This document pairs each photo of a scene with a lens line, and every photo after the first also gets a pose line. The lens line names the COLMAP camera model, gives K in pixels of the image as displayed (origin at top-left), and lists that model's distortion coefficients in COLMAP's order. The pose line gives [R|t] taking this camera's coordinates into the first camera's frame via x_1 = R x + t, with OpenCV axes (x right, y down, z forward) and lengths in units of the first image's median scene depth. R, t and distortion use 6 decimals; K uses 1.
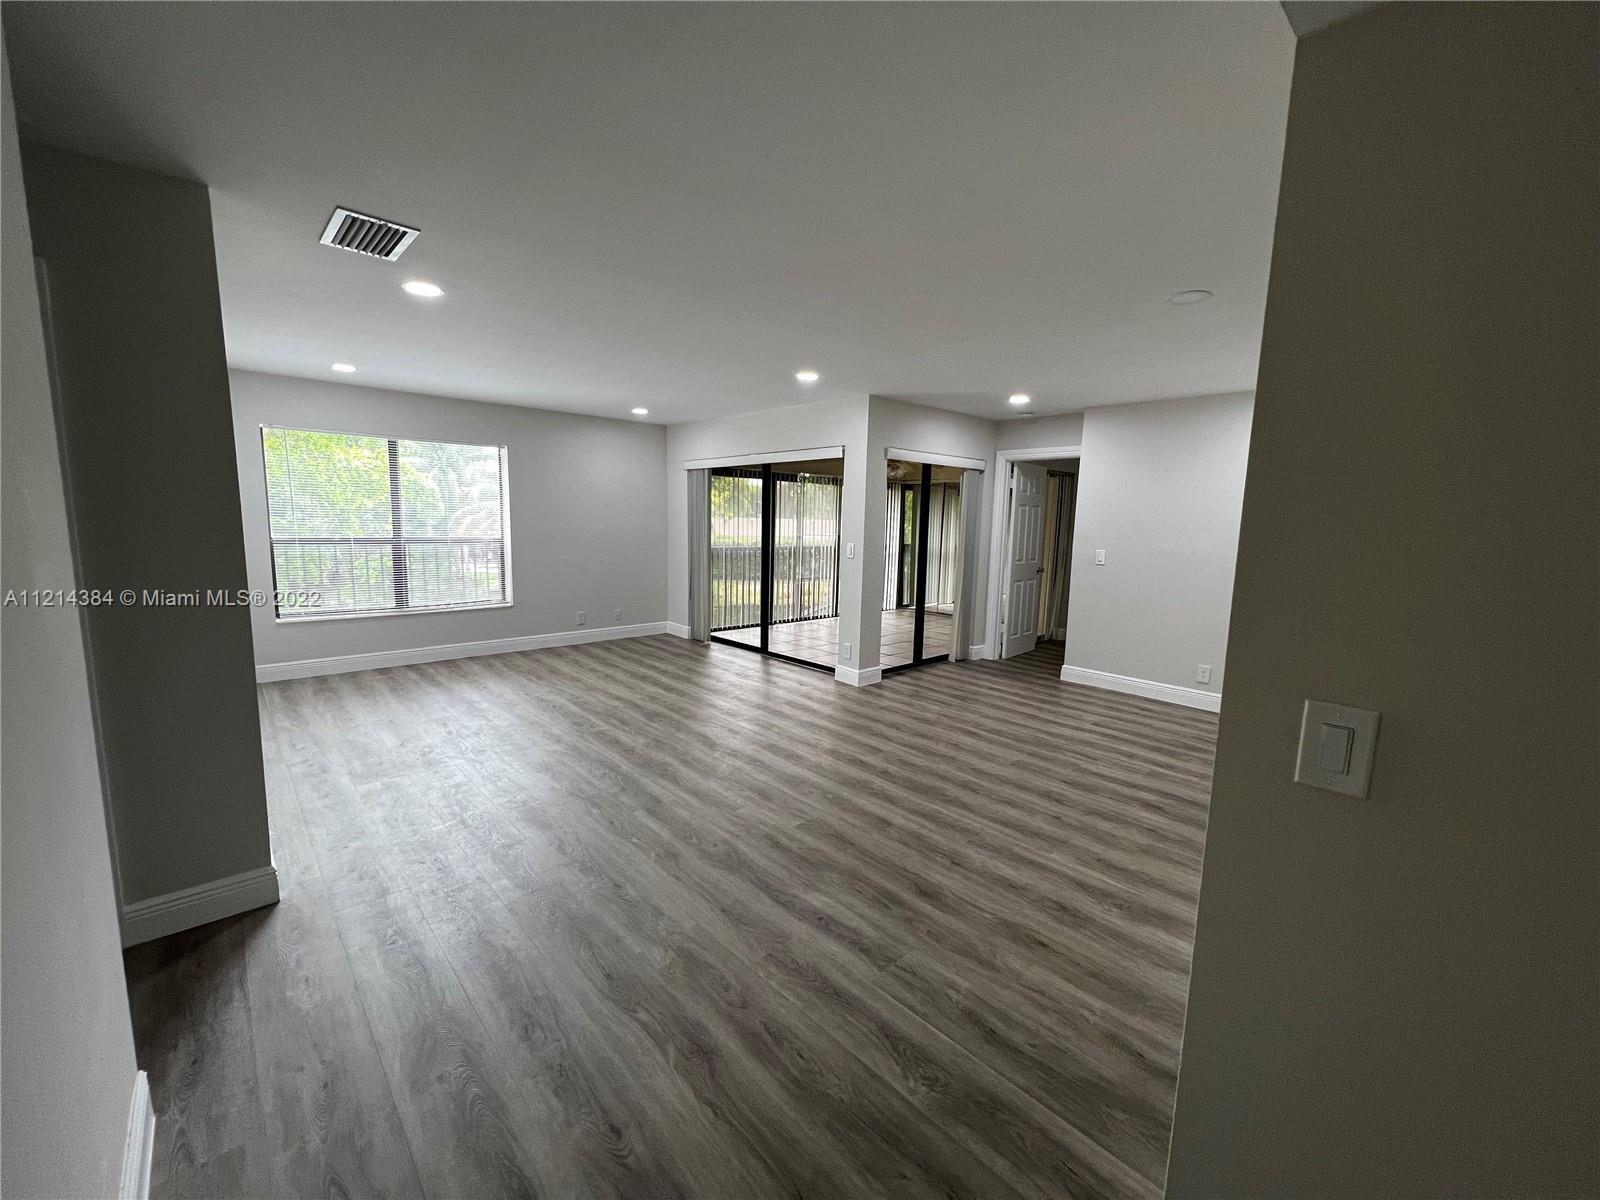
lens RADIAL K [[642.9, 0, 801.0], [0, 642.9, 602.1], [0, 0, 1]] dist [-0.000685, 0.000441]
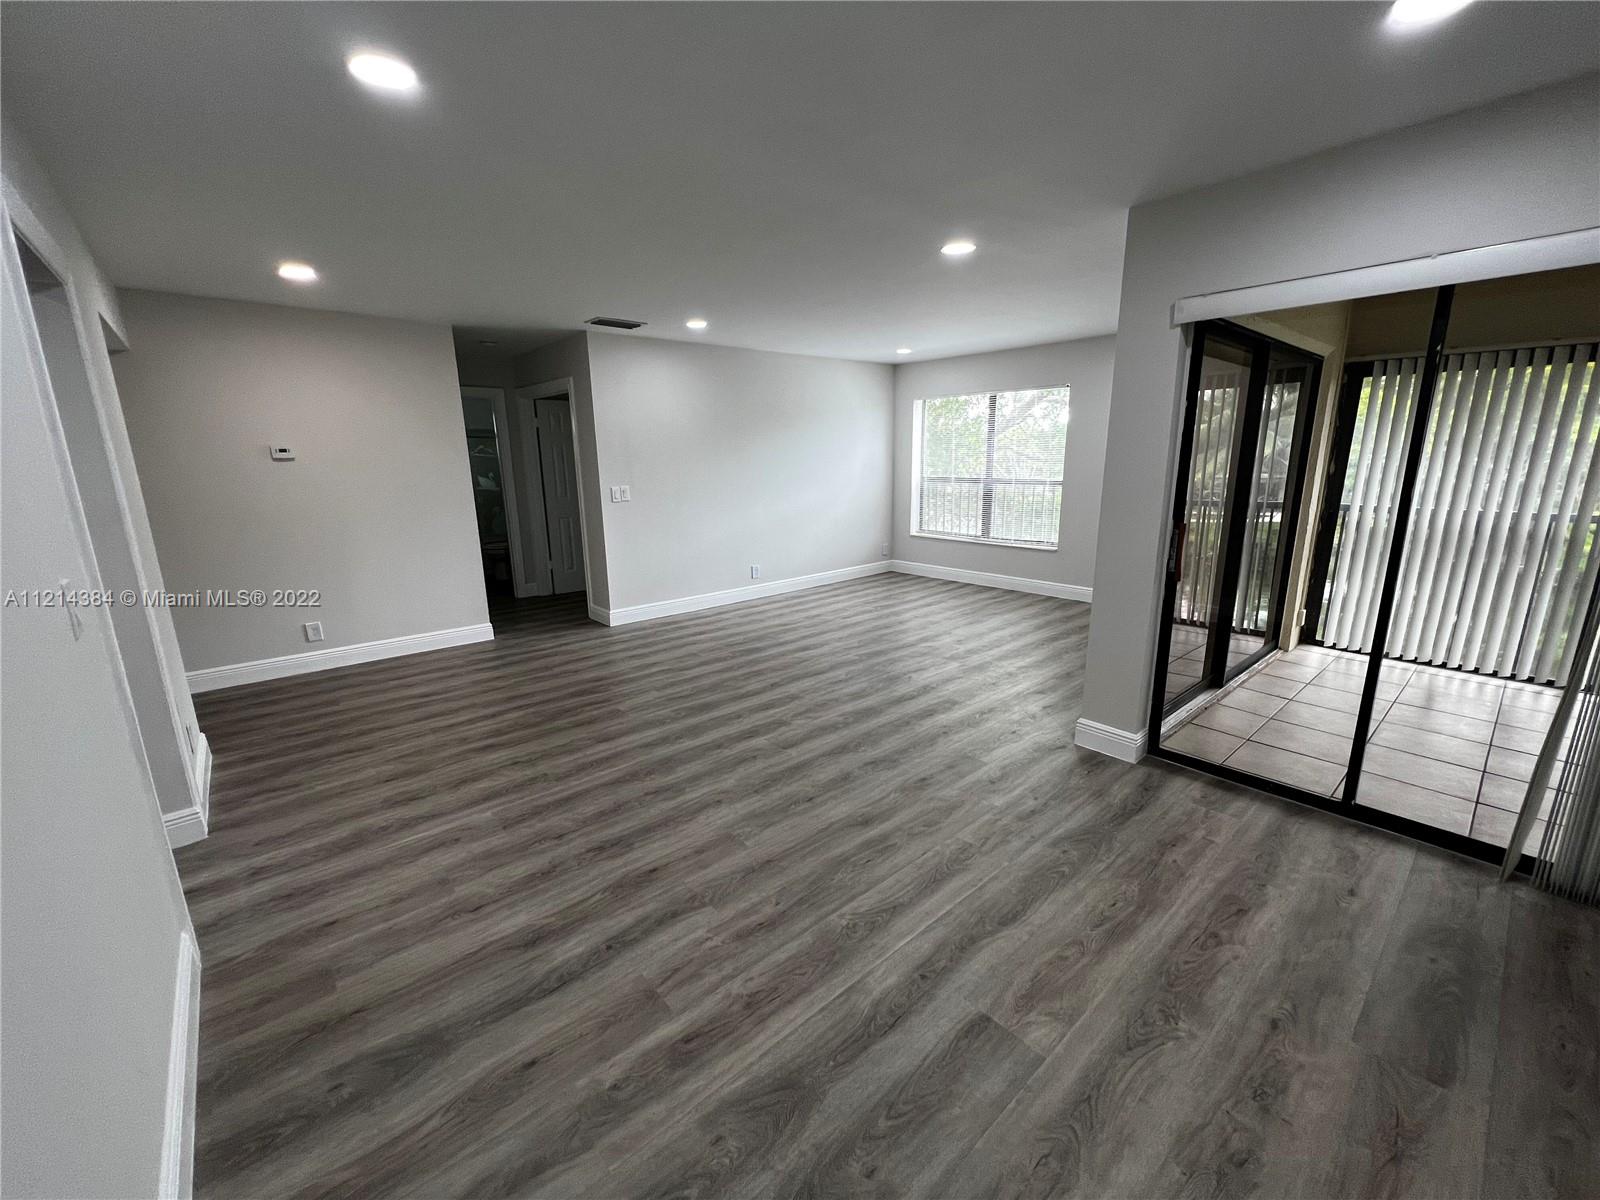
lens RADIAL K [[643.3, 0, 800.1], [0, 643.3, 601.5], [0, 0, 1]] dist [-0.000720, 0.000443]
pose [[-0.027860, 0.201290, -0.979135, 0.829369], [-0.120988, 0.971636, 0.203190, -0.107750], [0.992263, 0.124124, -0.002716, 0.944183]]
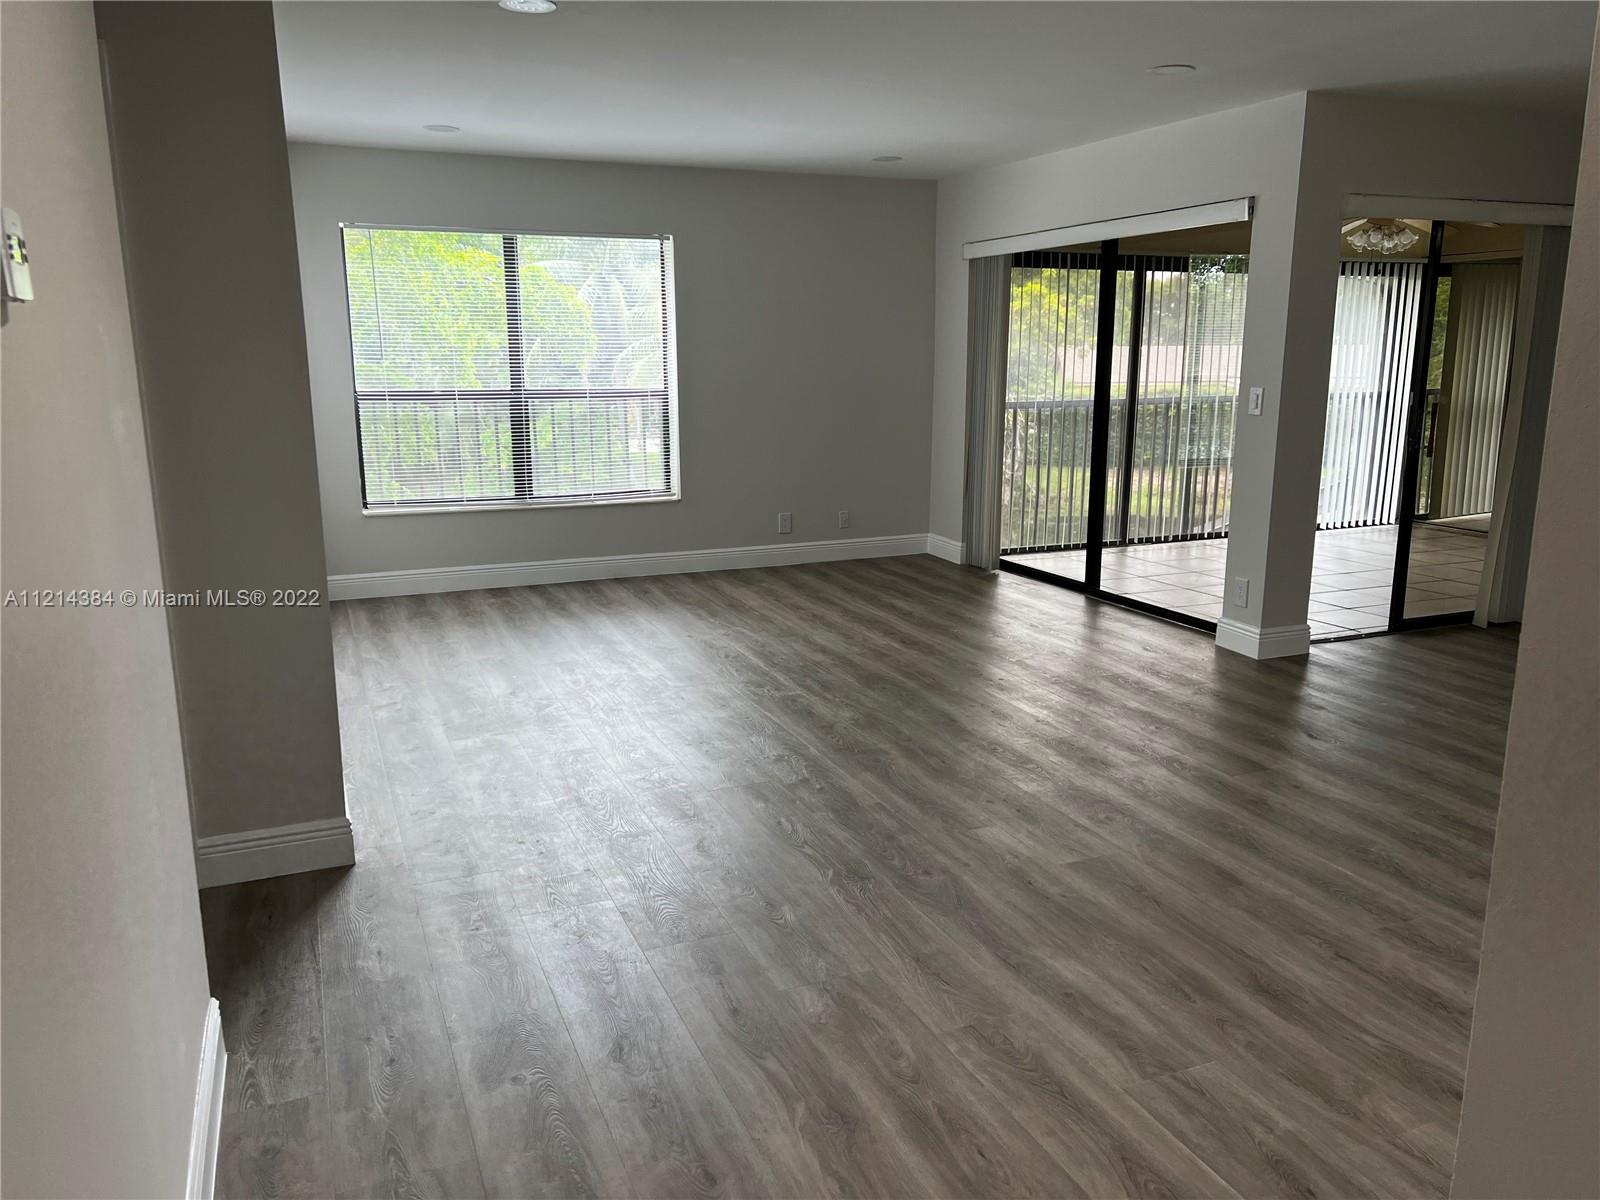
lens RADIAL K [[1197.1, 0, 797.1], [0, 1197.1, 598.5], [0, 0, 1]] dist [0.104811, -0.165830]
pose [[0.938697, 0.045318, -0.341752, 0.091386], [-0.020292, 0.996867, 0.076455, 0.015801], [0.344146, -0.064833, 0.936675, -0.085522]]
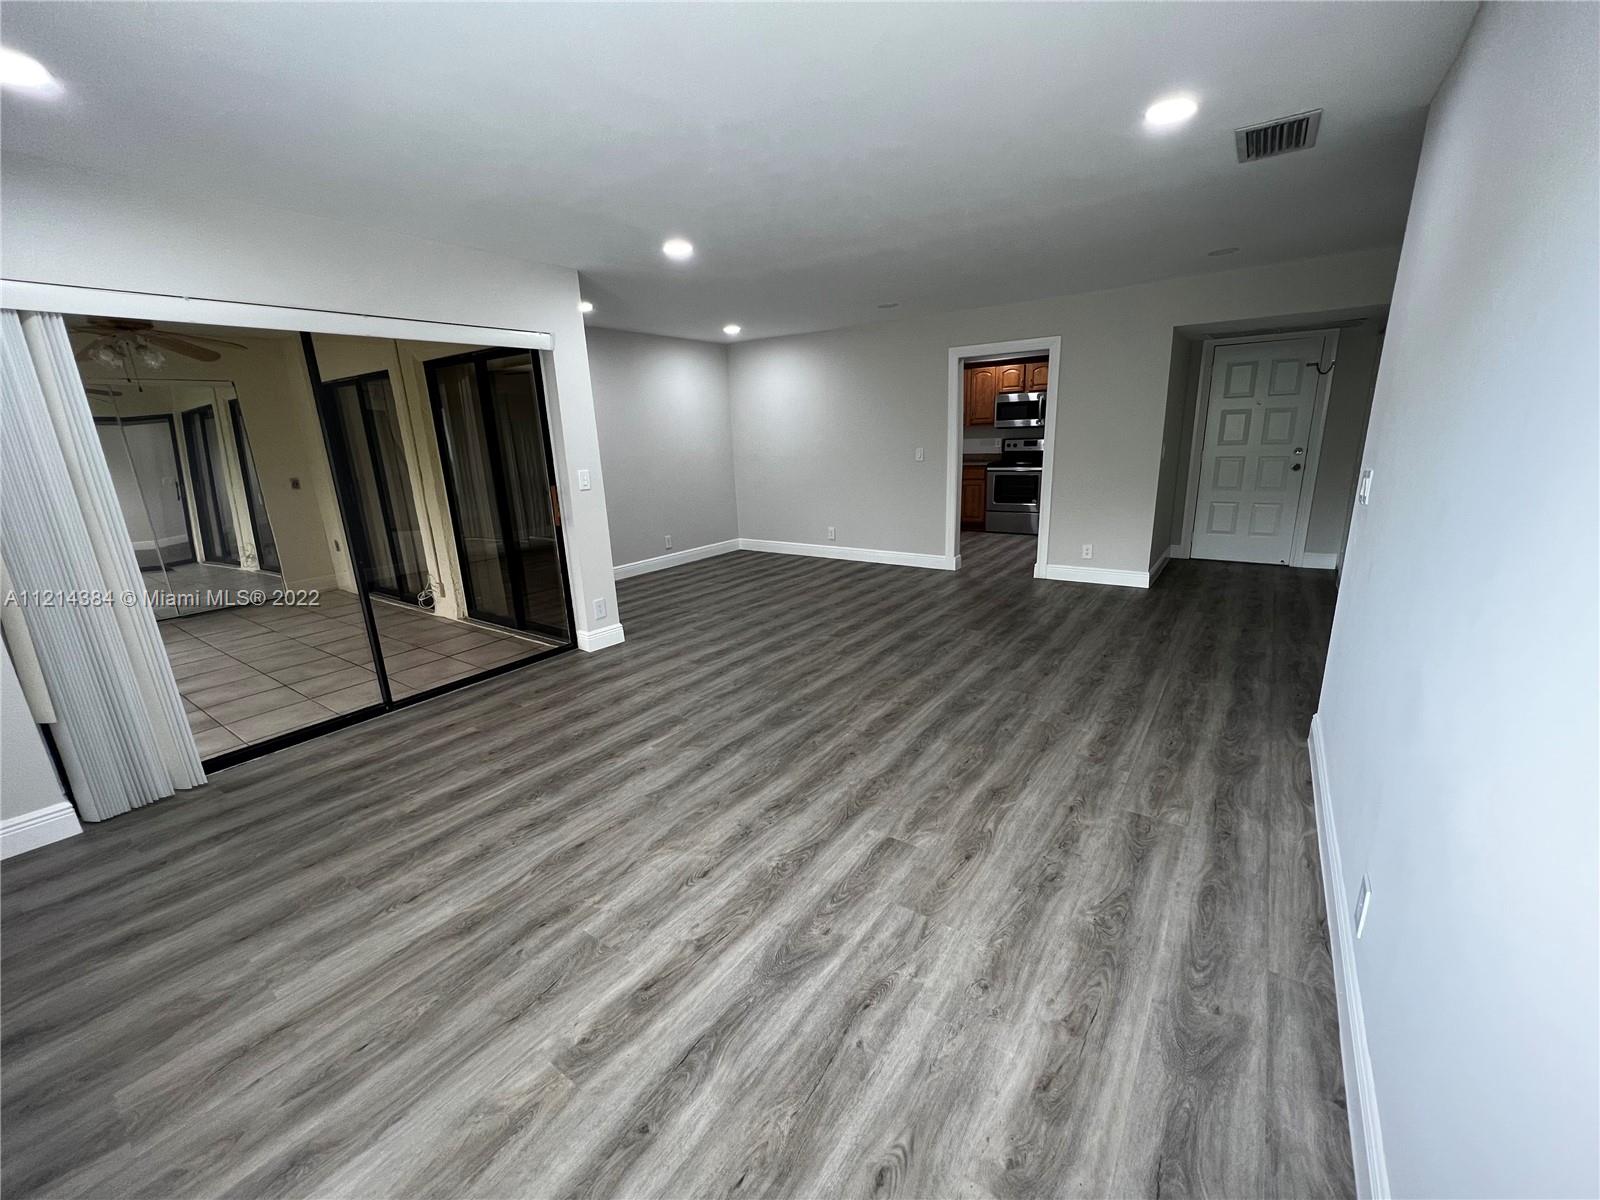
lens RADIAL K [[643.3, 0, 800.1], [0, 643.3, 601.5], [0, 0, 1]] dist [-0.000720, 0.000443]
pose [[-0.206278, -0.266130, 0.941607, -0.941591], [0.162511, 0.939621, 0.301169, -0.169795], [-0.964904, 0.215146, -0.150574, 1.147080]]
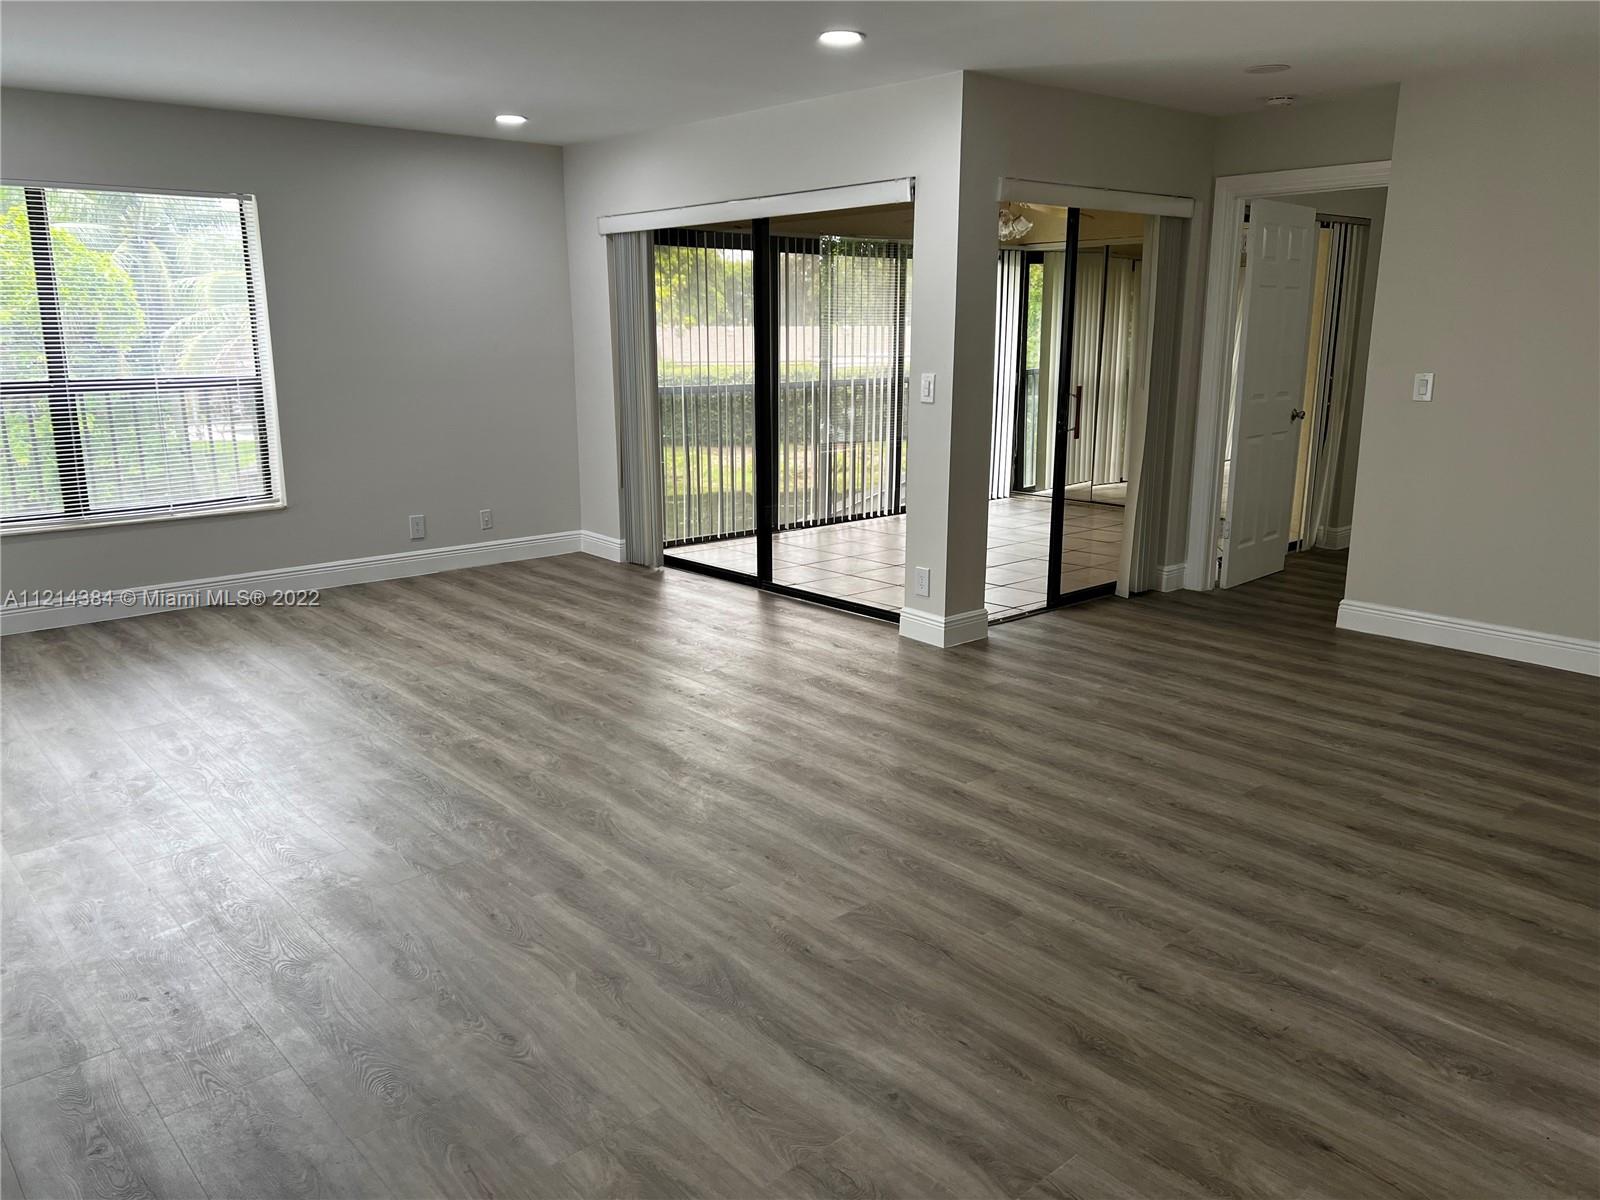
lens RADIAL K [[1198.5, 0, 792.4], [0, 1198.5, 592.4], [0, 0, 1]] dist [0.068157, -0.079025]
pose [[0.999389, -0.018913, -0.029400, -0.008353], [0.021474, 0.995765, 0.089393, -0.006214], [0.027585, -0.089970, 0.995562, 0.023874]]
